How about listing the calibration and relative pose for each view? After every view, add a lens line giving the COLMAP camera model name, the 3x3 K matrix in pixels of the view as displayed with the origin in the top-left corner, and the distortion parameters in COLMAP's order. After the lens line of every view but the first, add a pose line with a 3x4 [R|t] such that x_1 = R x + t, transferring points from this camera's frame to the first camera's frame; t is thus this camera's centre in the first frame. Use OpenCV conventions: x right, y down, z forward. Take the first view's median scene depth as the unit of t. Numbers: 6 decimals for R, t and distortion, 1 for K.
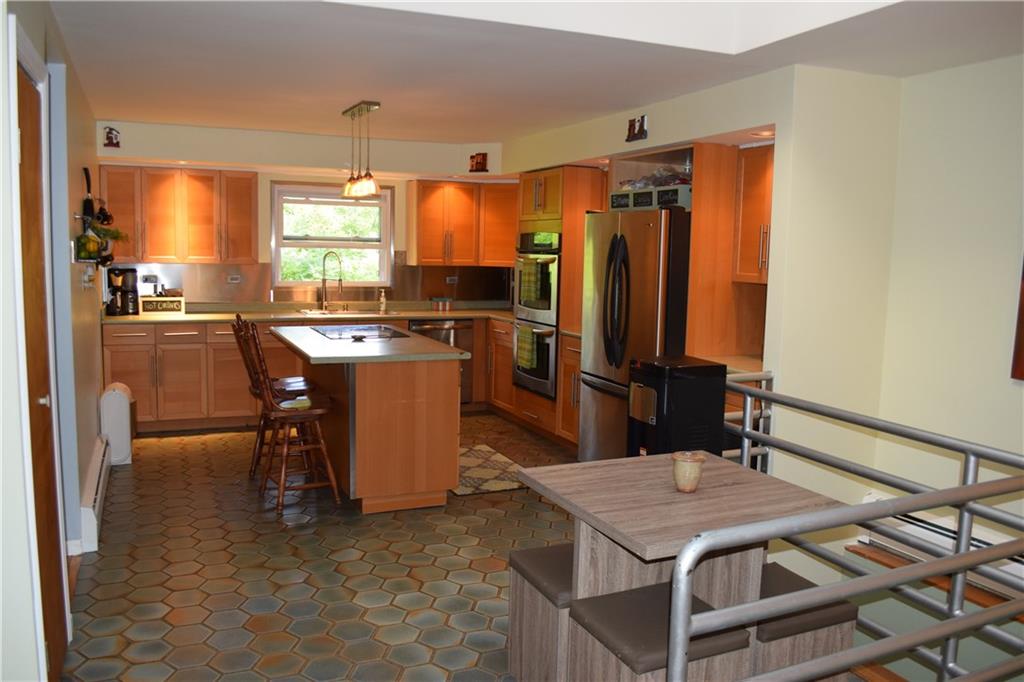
lens RADIAL K [[799.1, 0, 512.7], [0, 799.1, 343.4], [0, 0, 1]] dist [-0.015481, -0.007280]
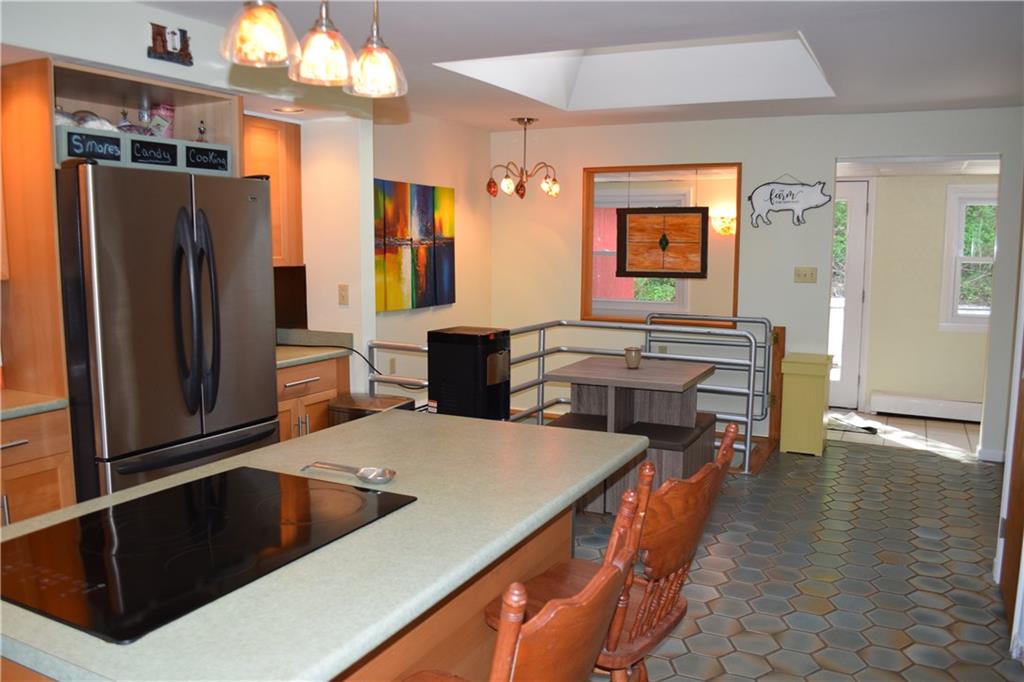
lens RADIAL K [[799.1, 0, 510.6], [0, 799.1, 334.4], [0, 0, 1]] dist [-0.015481, -0.007280]
pose [[-0.613348, -0.123653, 0.780073, -0.547698], [0.071343, 0.974957, 0.210640, -0.158475], [-0.786584, 0.184848, -0.589166, 1.221132]]
